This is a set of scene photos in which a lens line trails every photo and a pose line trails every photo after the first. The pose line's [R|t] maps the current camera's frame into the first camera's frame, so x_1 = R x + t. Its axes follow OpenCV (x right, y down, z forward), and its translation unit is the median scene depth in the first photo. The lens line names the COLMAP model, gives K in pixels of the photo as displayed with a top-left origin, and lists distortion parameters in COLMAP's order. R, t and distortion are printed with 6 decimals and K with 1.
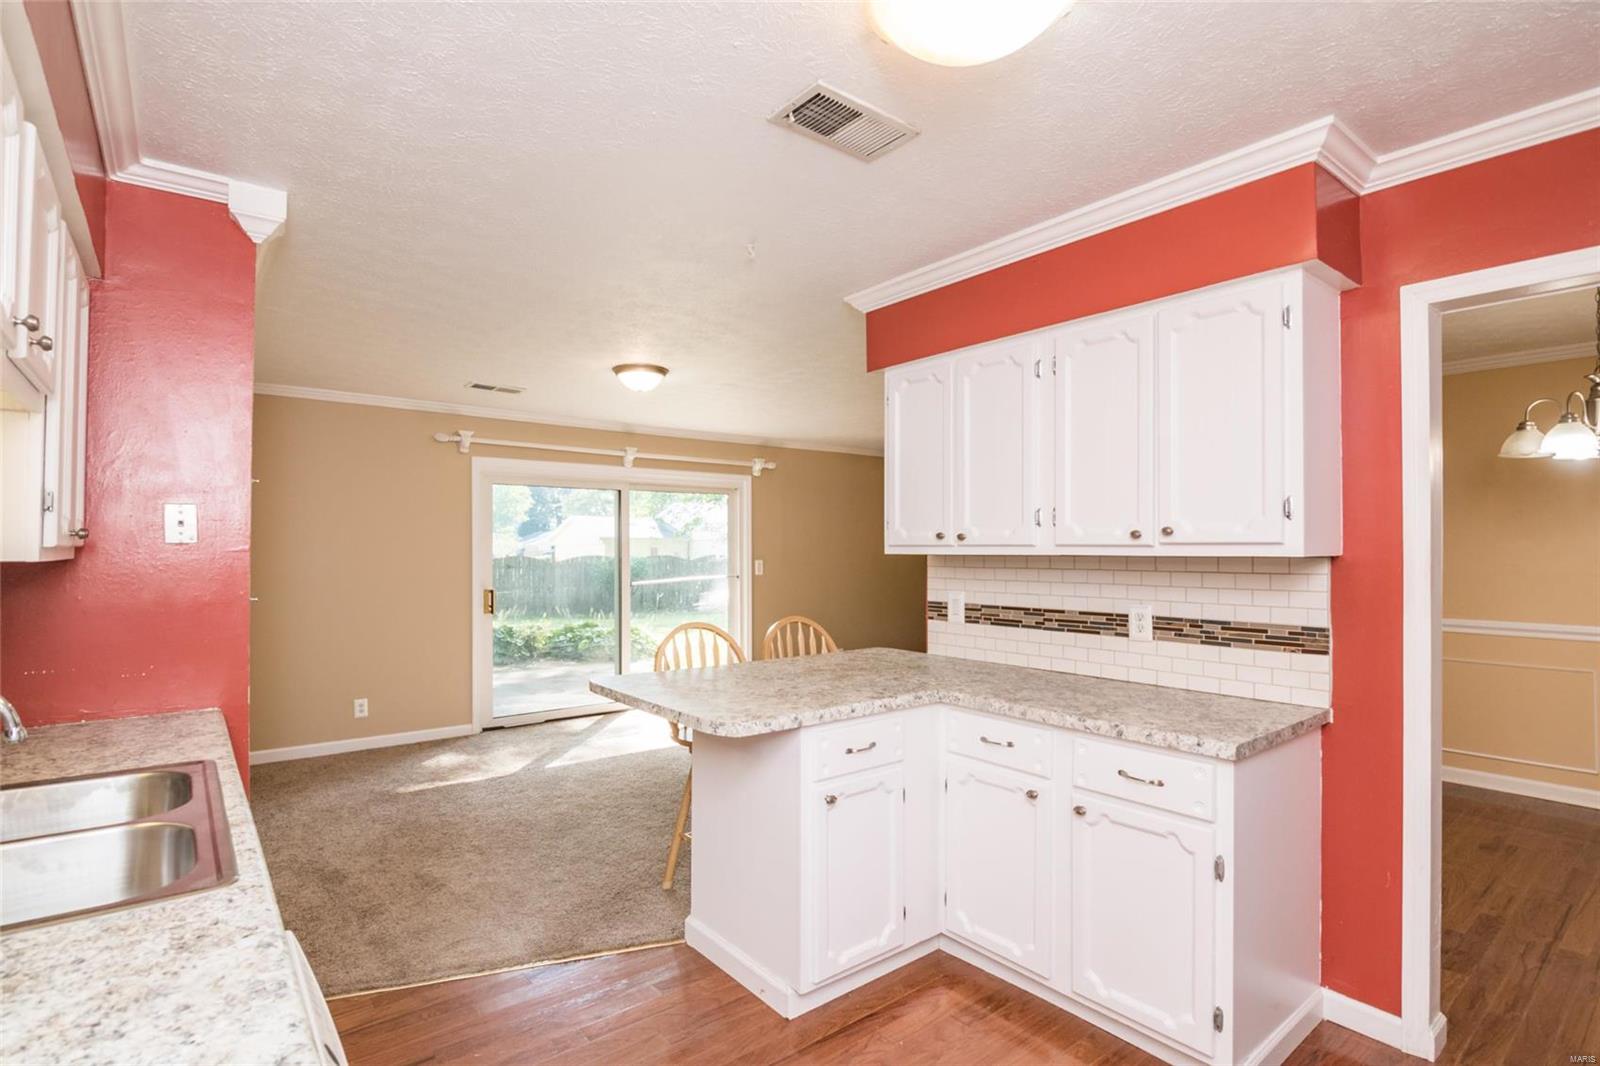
lens RADIAL K [[782.5, 0, 776.4], [0, 782.5, 543.5], [0, 0, 1]] dist [-0.003159, -0.000773]
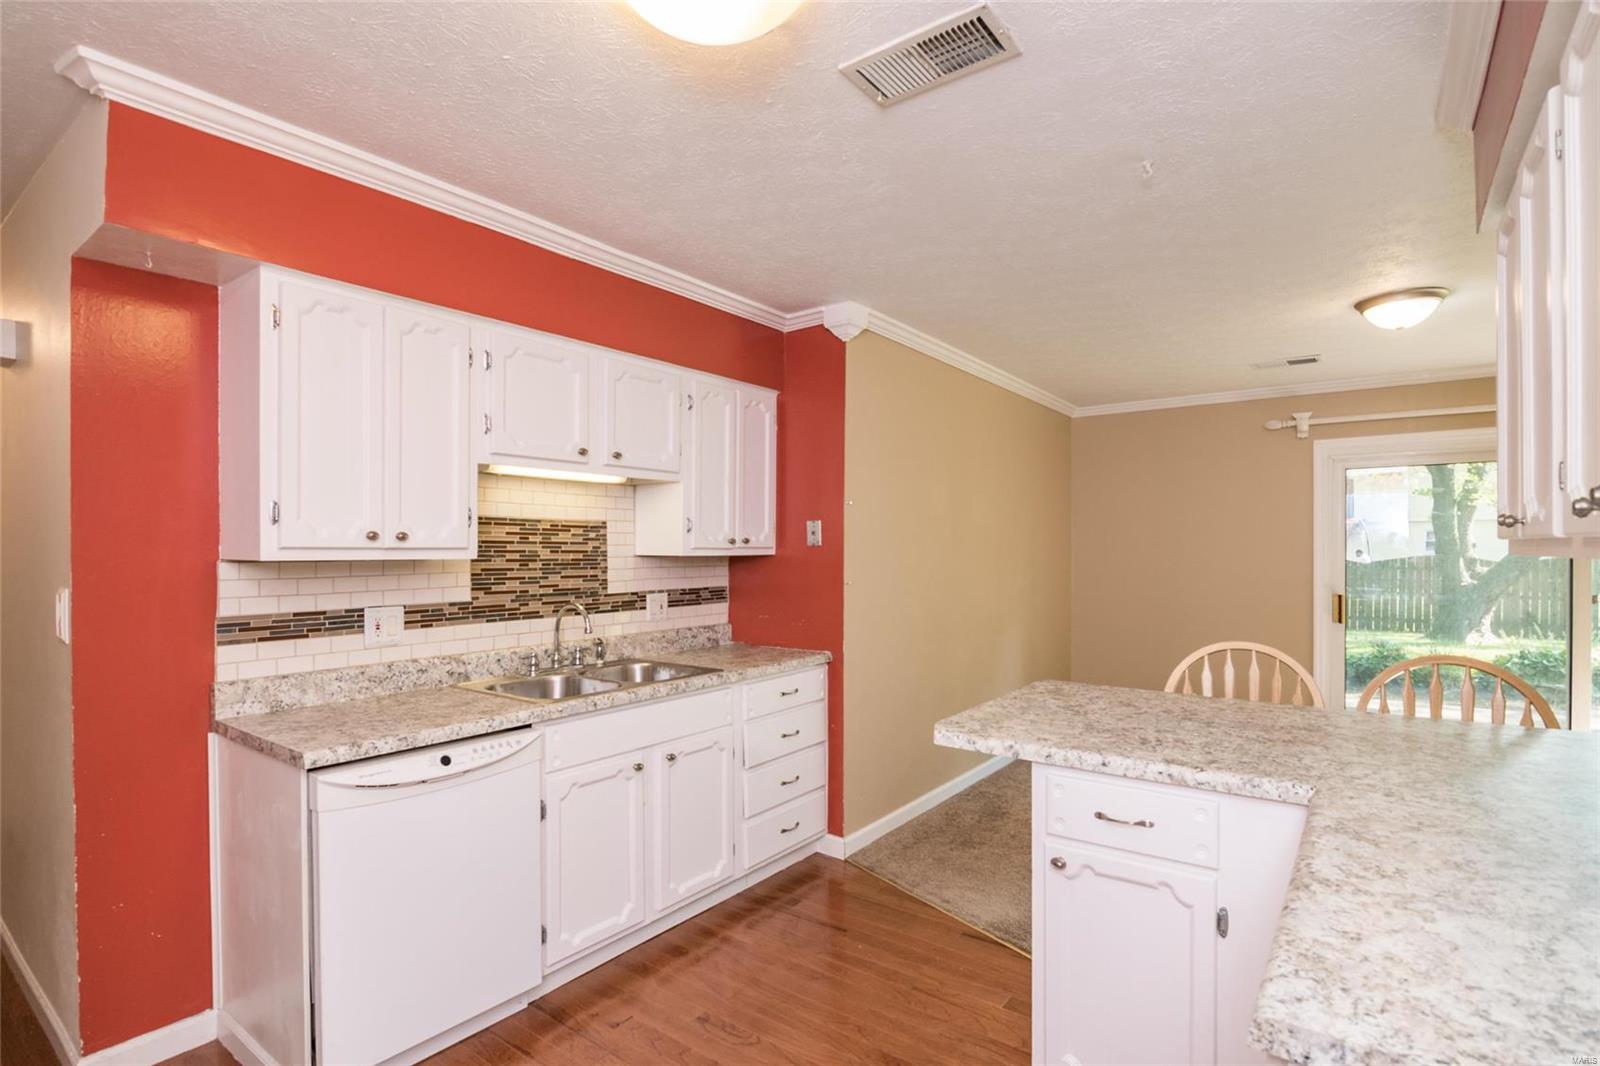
lens RADIAL K [[789.6, 0, 794.0], [0, 789.6, 554.4], [0, 0, 1]] dist [-0.000889, -0.001043]
pose [[0.268083, 0.007803, -0.963364, 0.668315], [0.010074, 0.999890, 0.010902, -0.000256], [0.963343, -0.012627, 0.267975, 0.453386]]
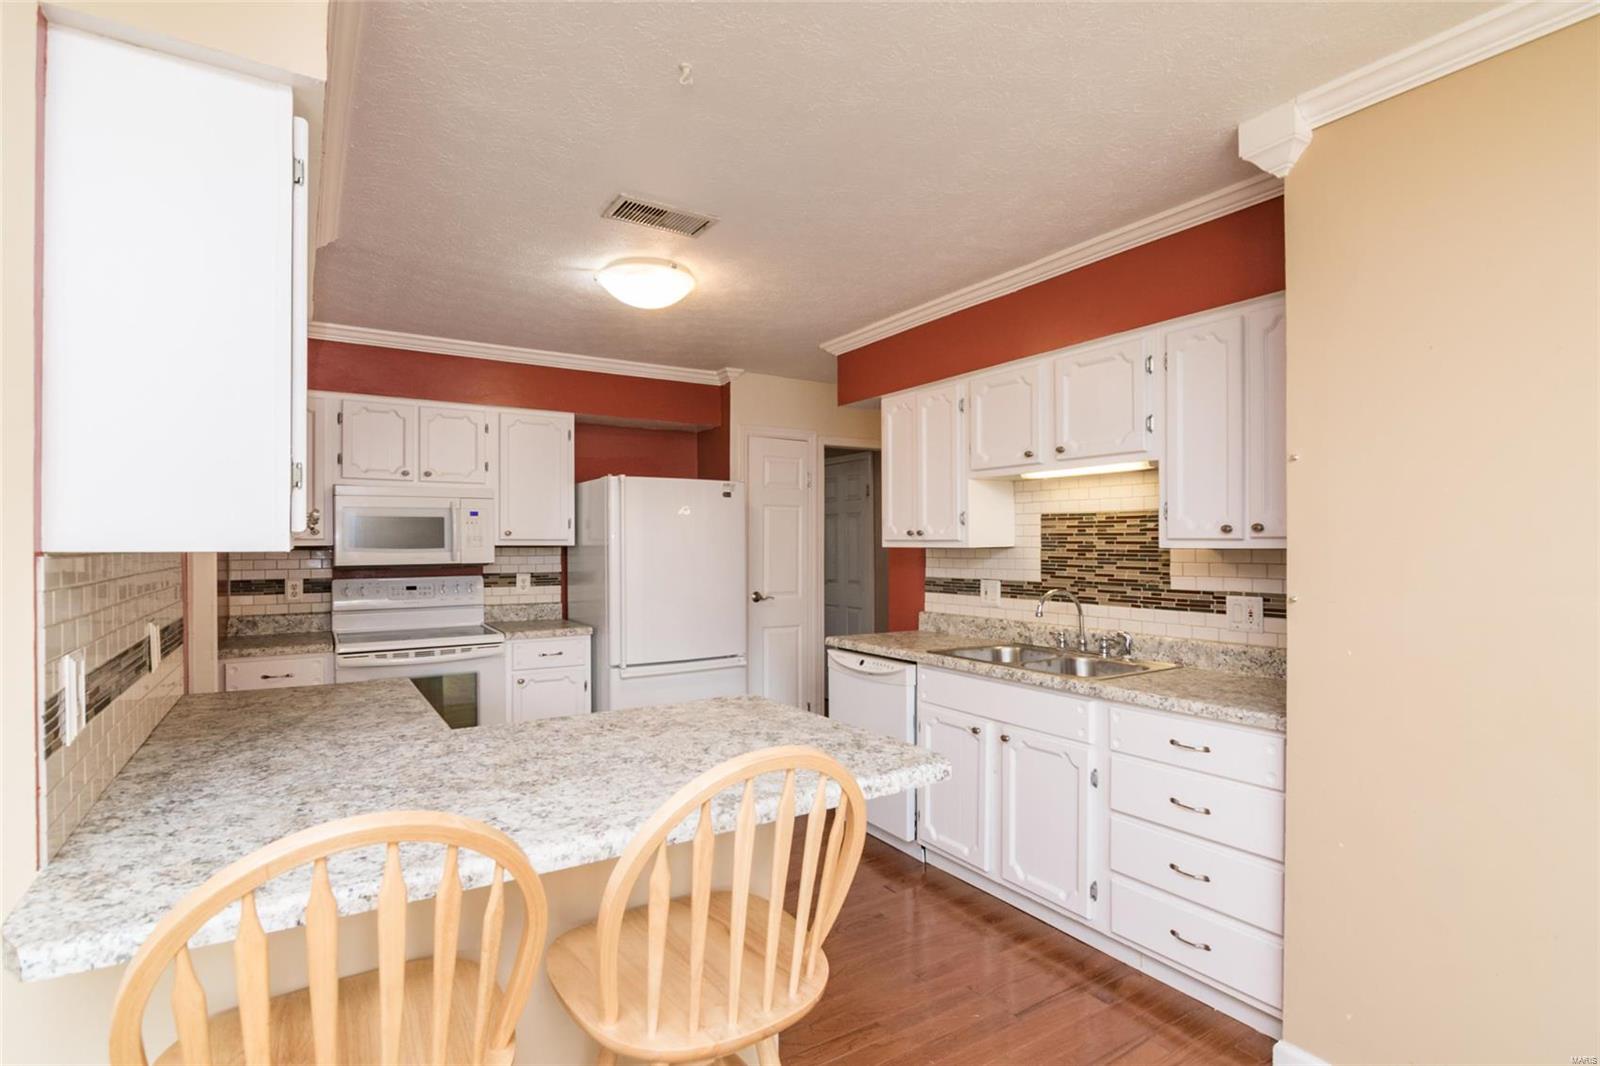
lens RADIAL K [[782.5, 0, 776.4], [0, 782.5, 543.5], [0, 0, 1]] dist [-0.003159, -0.000773]
pose [[-0.994121, 0.002988, 0.108230, -0.179245], [0.002056, 0.999960, -0.008724, 0.015780], [-0.108252, -0.008450, -0.994088, 1.687960]]
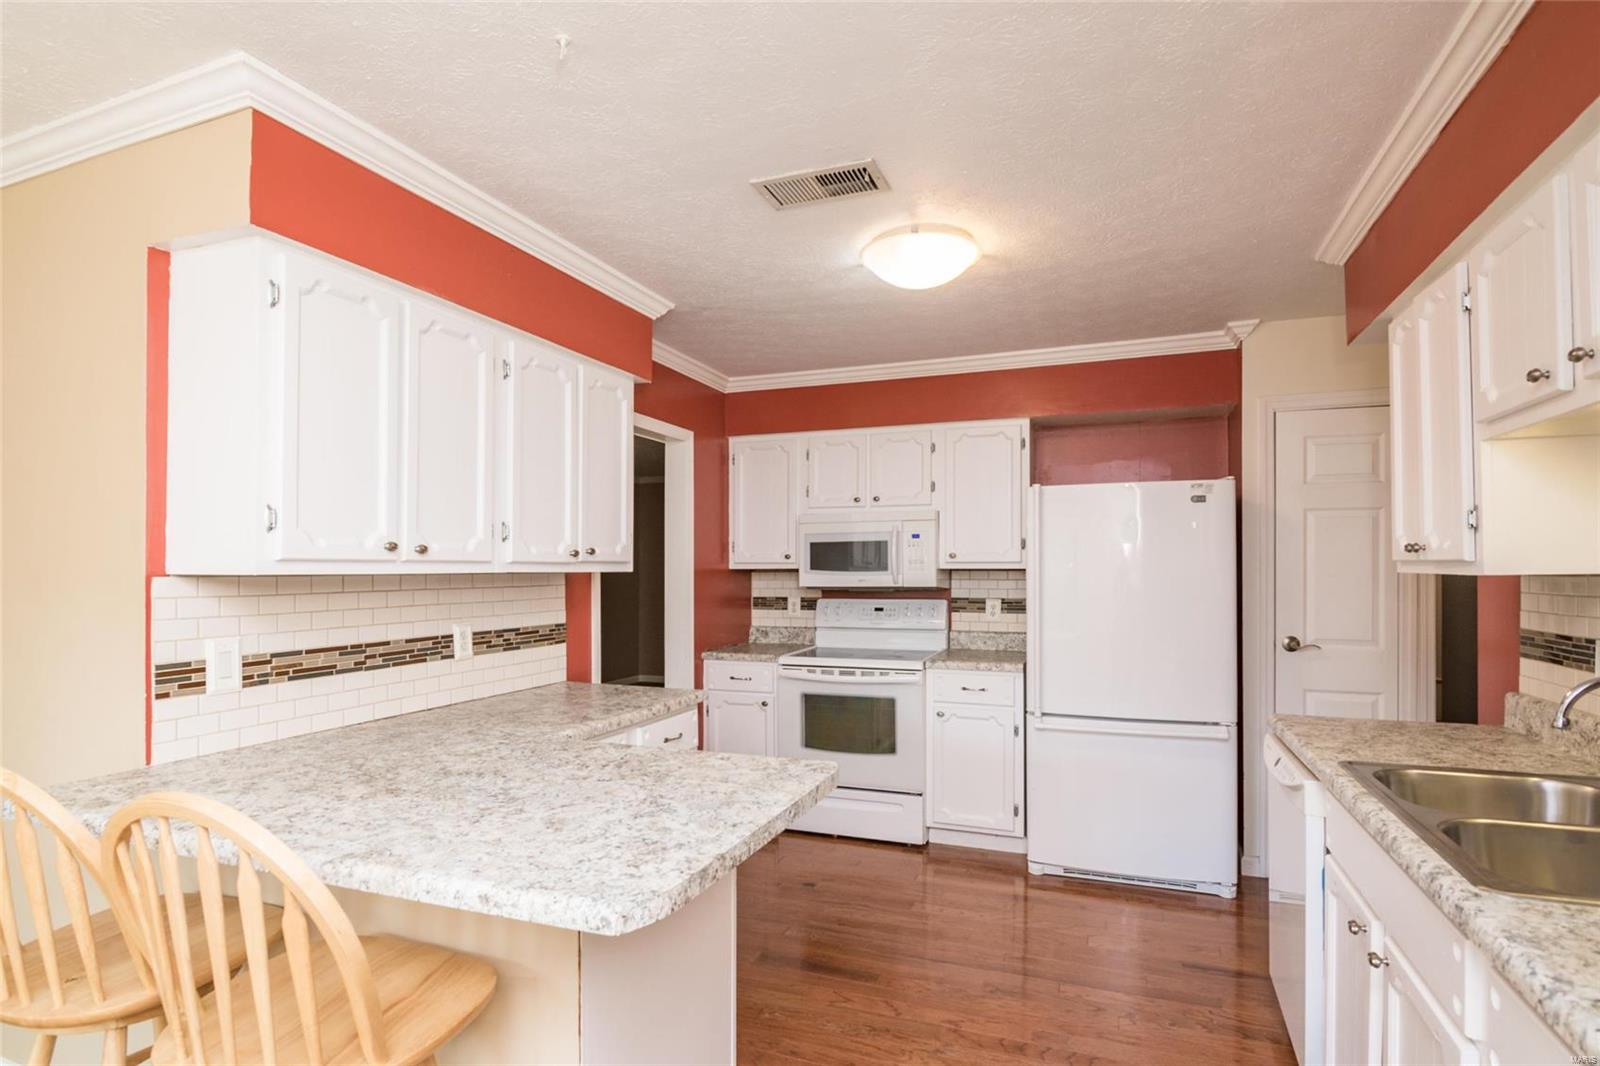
lens RADIAL K [[802.4, 0, 799.6], [0, 802.4, 556.6], [0, 0, 1]] dist [-0.016257, -0.000306]
pose [[-0.520977, 0.012816, 0.853474, -0.640657], [-0.005074, 0.999823, -0.018112, 0.010866], [-0.853556, -0.013767, -0.520820, 1.198556]]
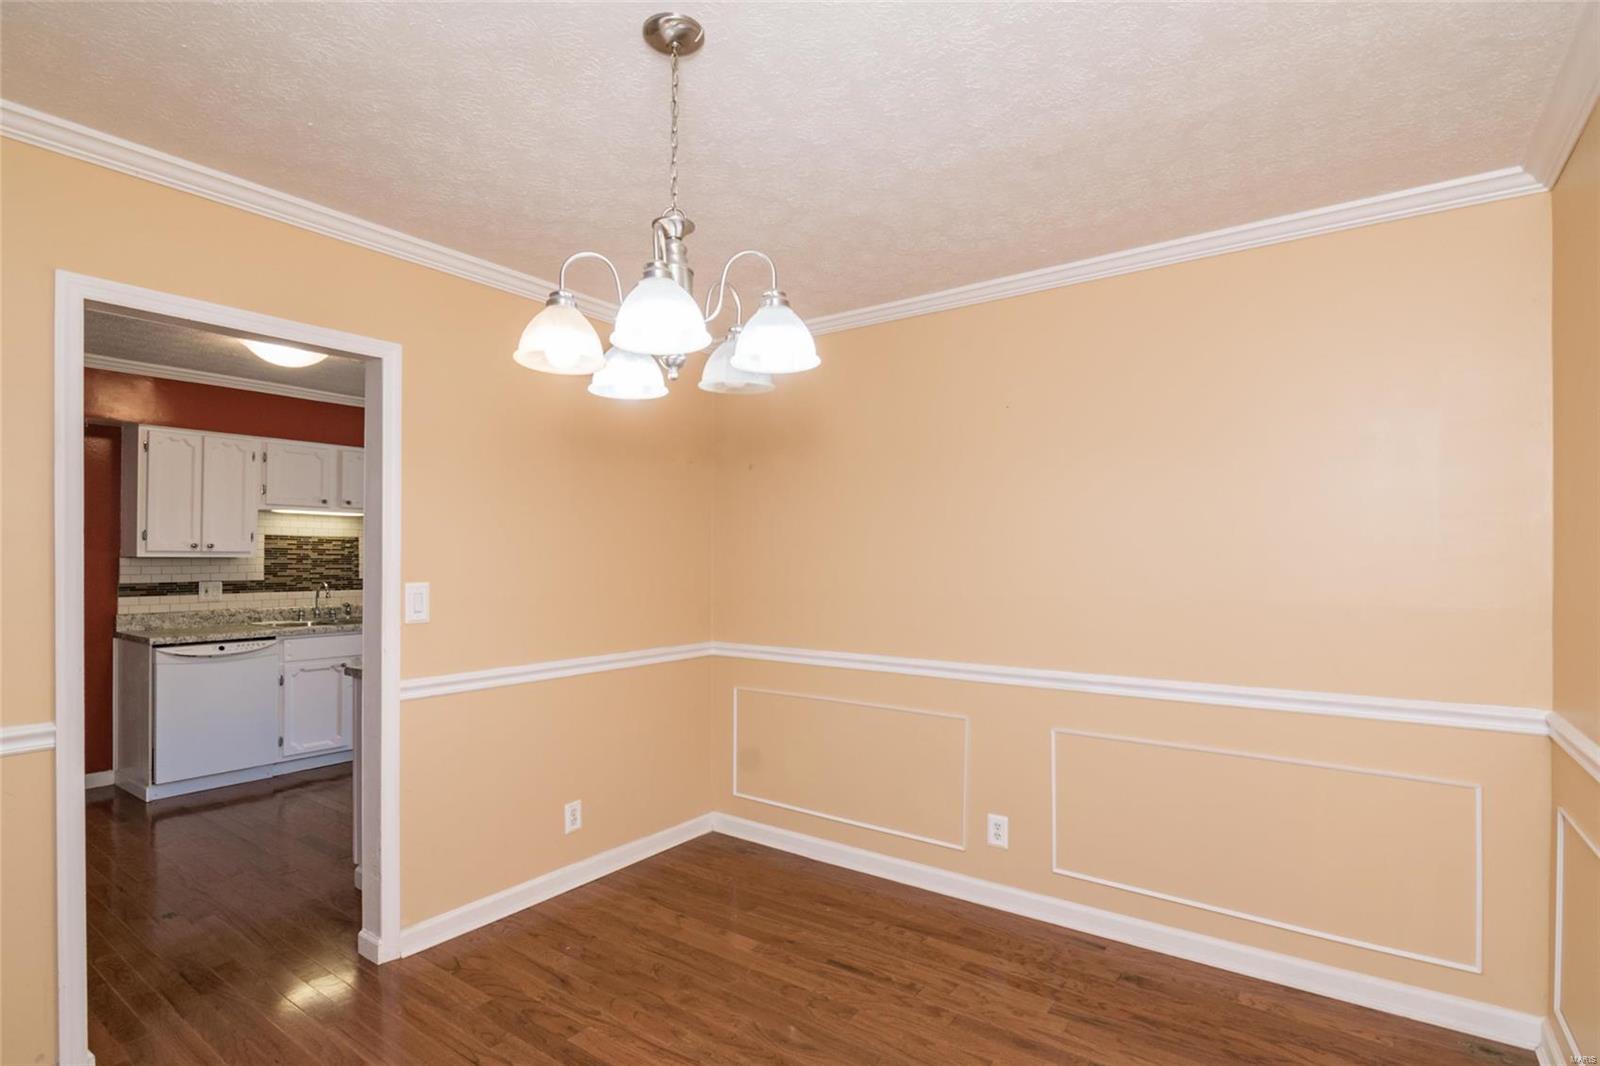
lens RADIAL K [[789.6, 0, 794.0], [0, 789.6, 554.4], [0, 0, 1]] dist [-0.000889, -0.001043]
pose [[0.293705, -0.000084, -0.955896, 1.835924], [0.001857, 0.999998, 0.000483, 0.006303], [0.955894, -0.001917, 0.293704, 1.017286]]
